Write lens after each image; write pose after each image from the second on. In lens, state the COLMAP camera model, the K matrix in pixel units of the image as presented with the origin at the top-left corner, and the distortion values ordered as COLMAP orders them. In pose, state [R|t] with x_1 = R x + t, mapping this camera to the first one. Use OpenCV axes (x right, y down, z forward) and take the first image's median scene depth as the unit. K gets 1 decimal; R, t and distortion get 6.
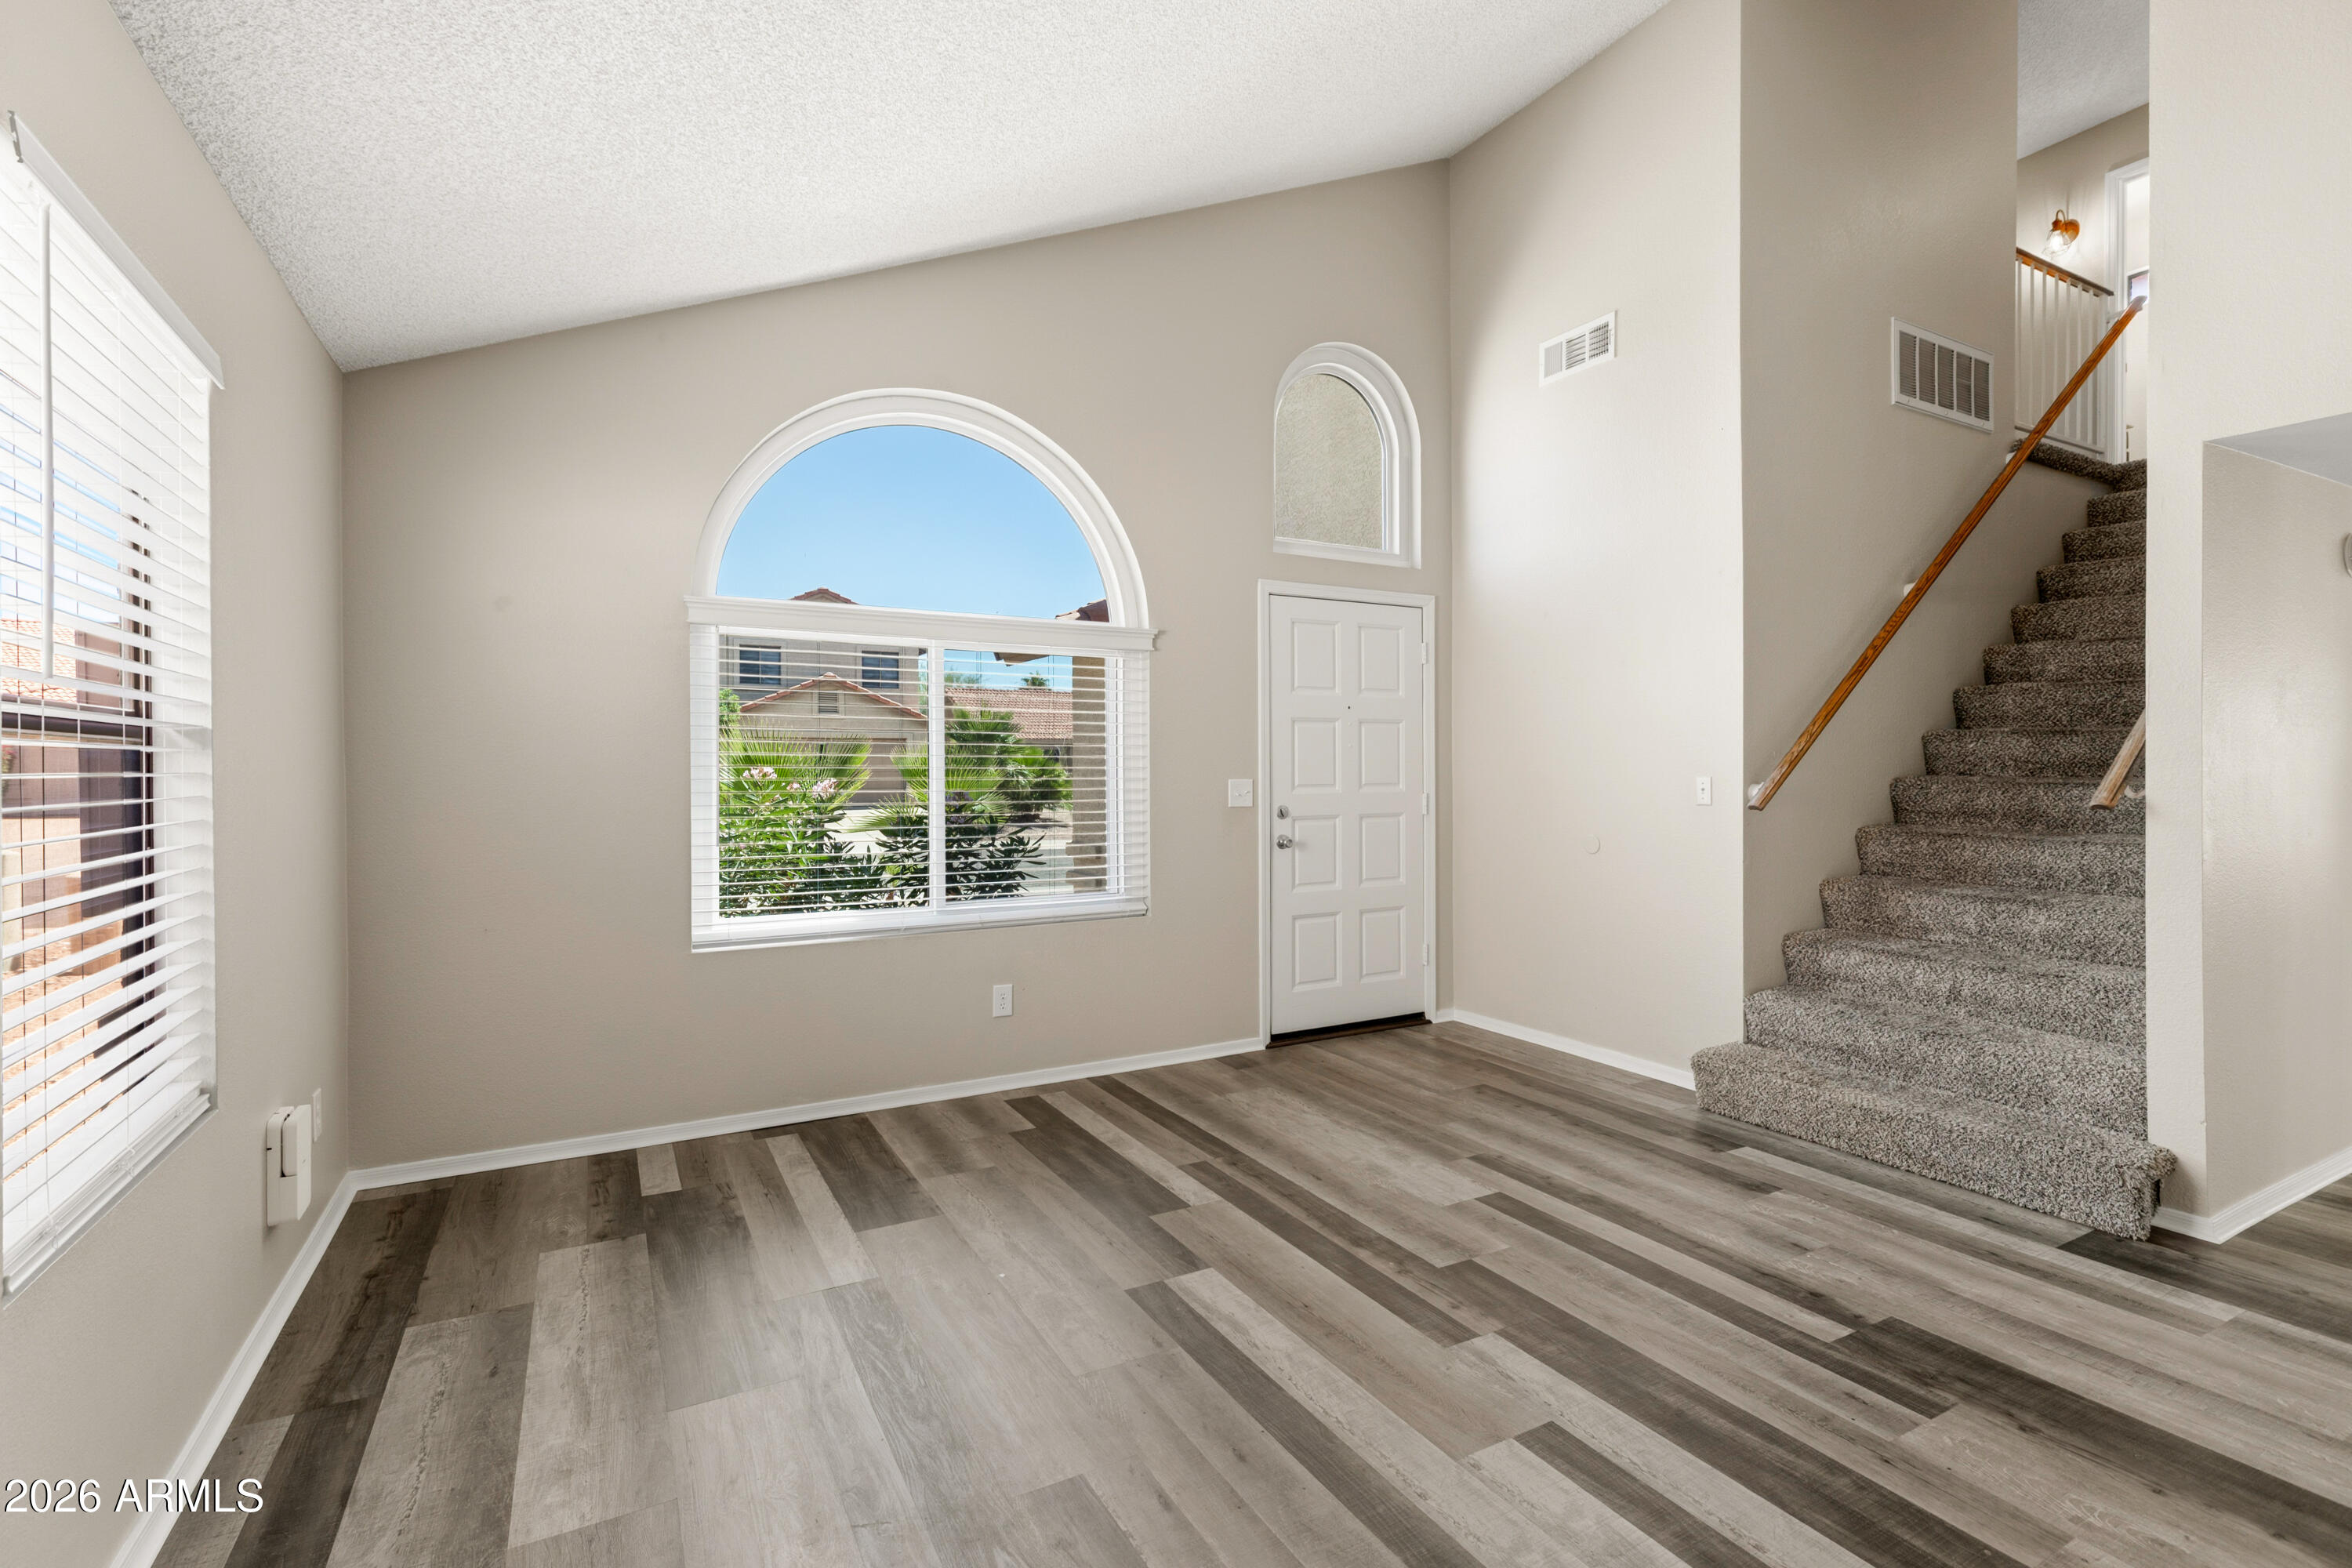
lens RADIAL K [[1068.1, 0, 1175.1], [0, 1068.1, 775.5], [0, 0, 1]] dist [0.009411, -0.000769]
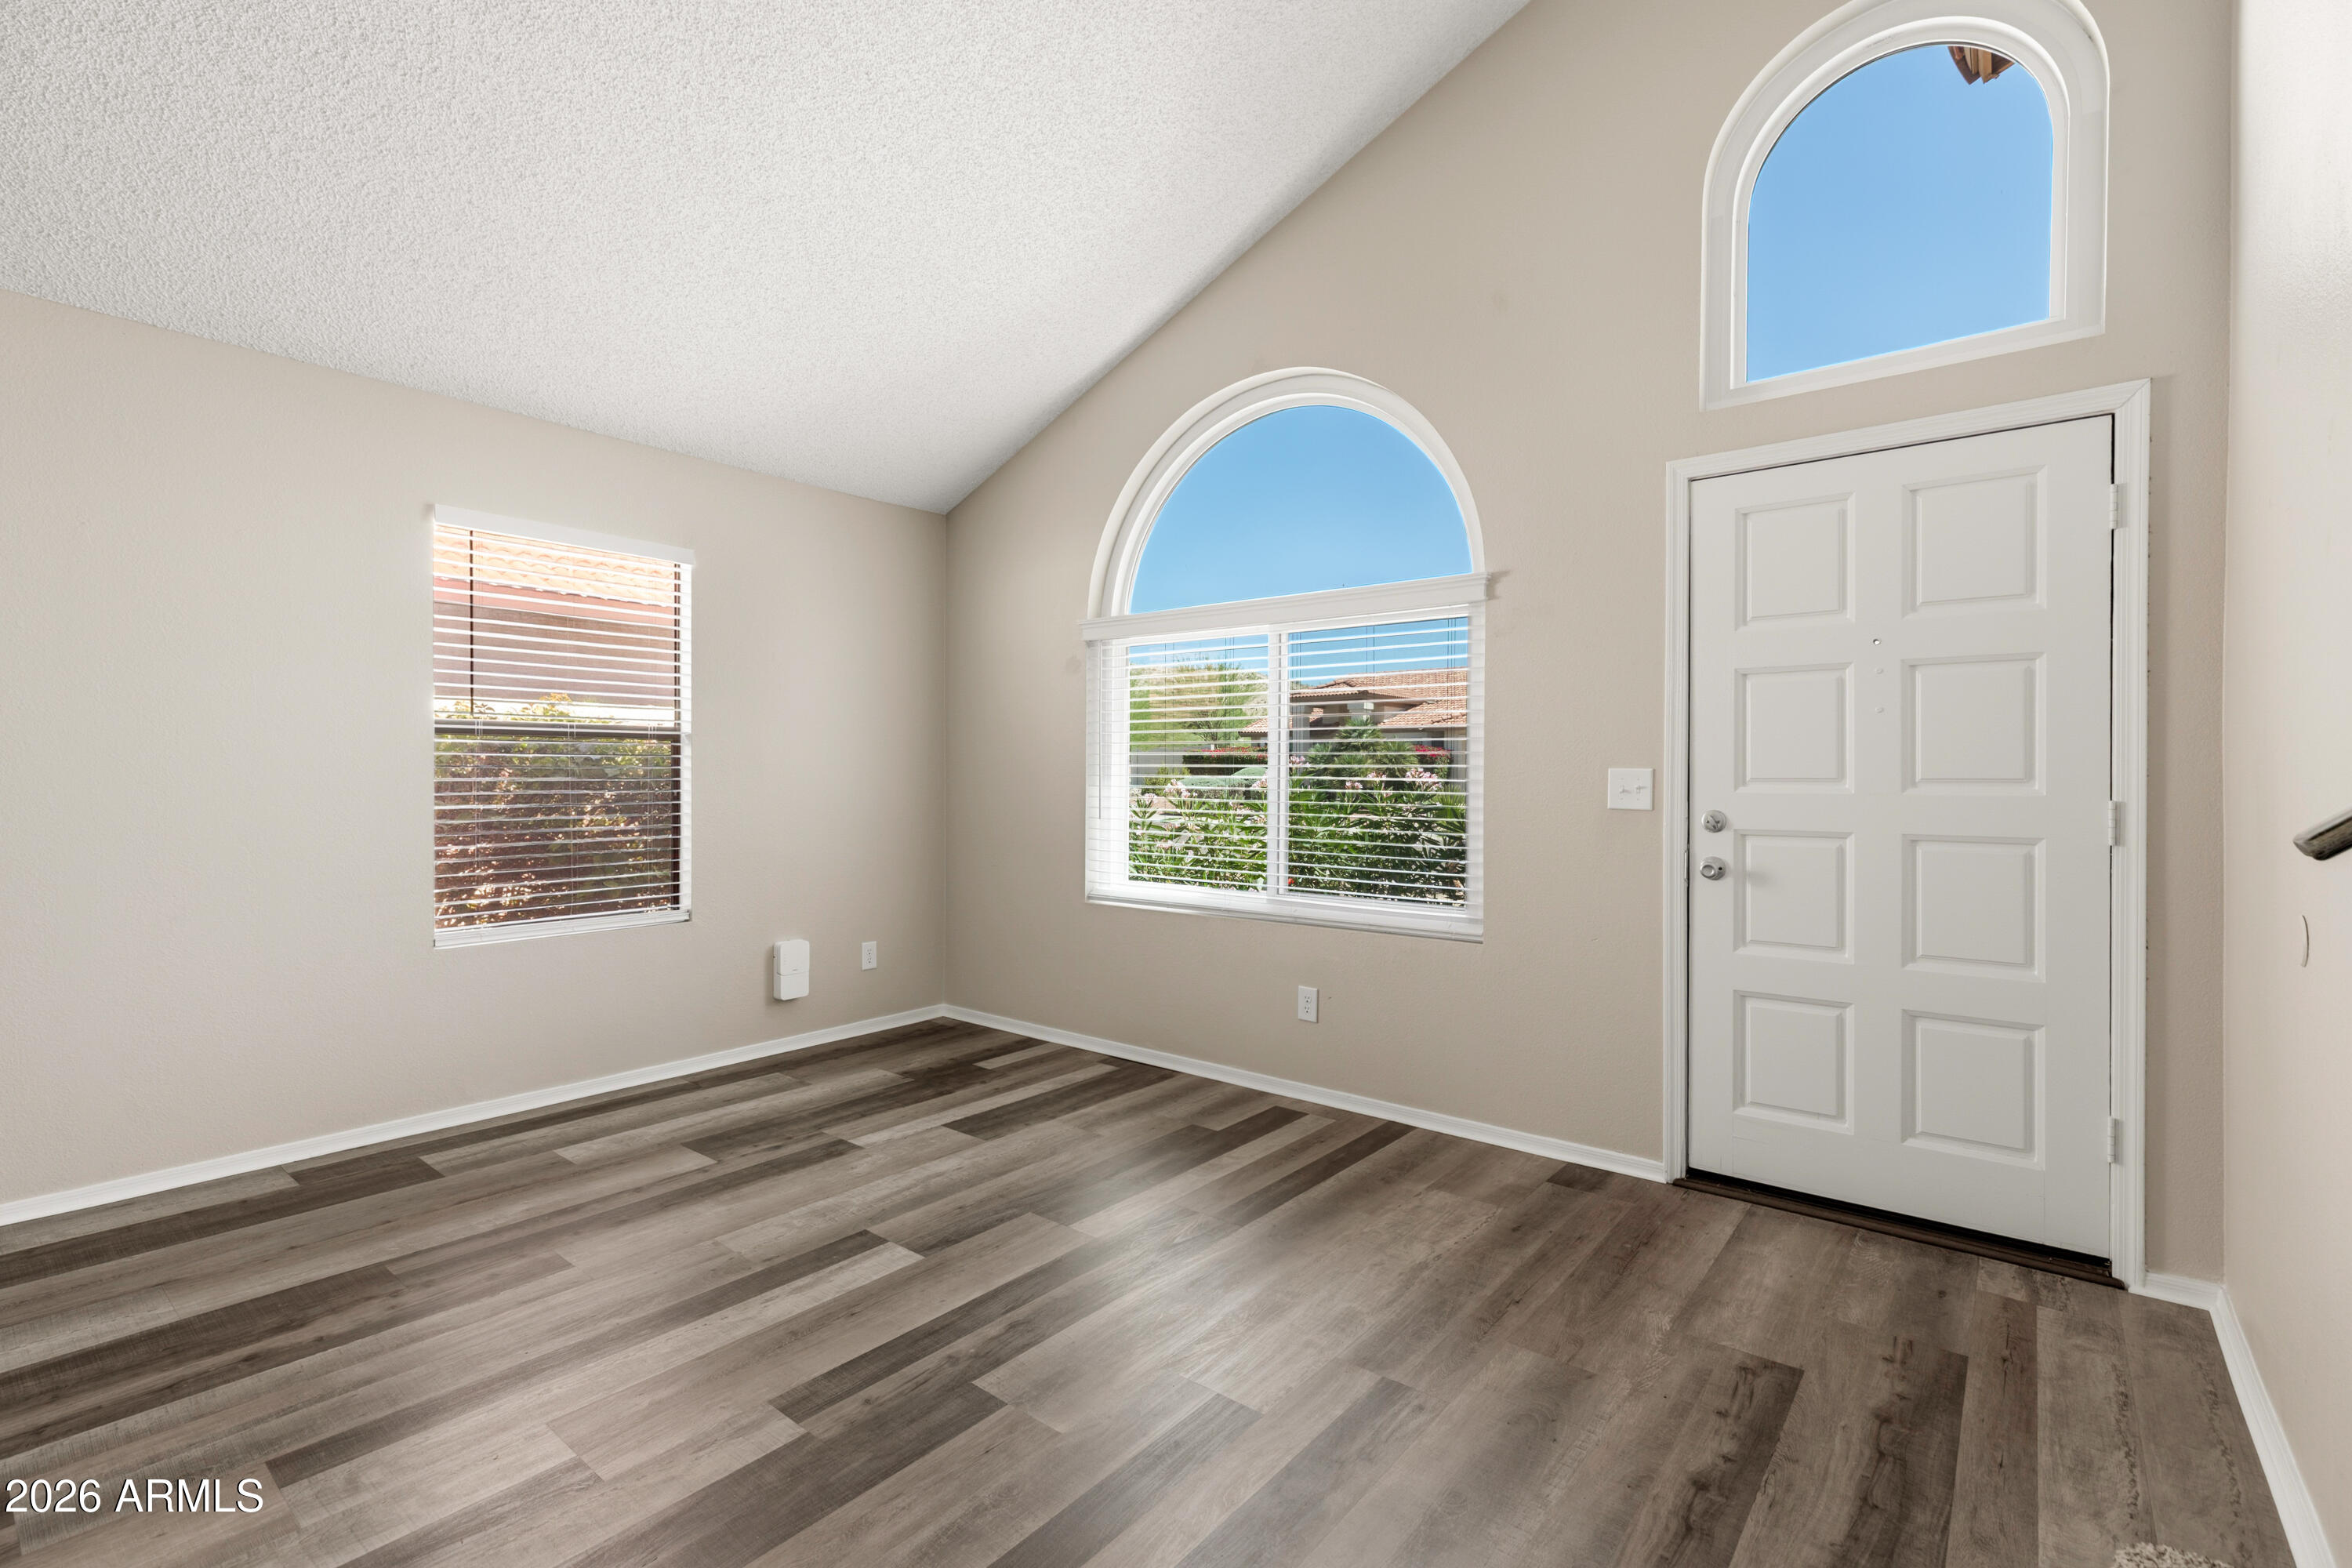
lens RADIAL K [[1068.1, 0, 1171.5], [0, 1068.1, 778.0], [0, 0, 1]] dist [0.009411, -0.000769]
pose [[0.367256, 0.009665, -0.930070, 0.654986], [-0.007899, 0.999942, 0.007272, 0.007682], [0.930086, 0.004676, 0.367312, 0.541943]]
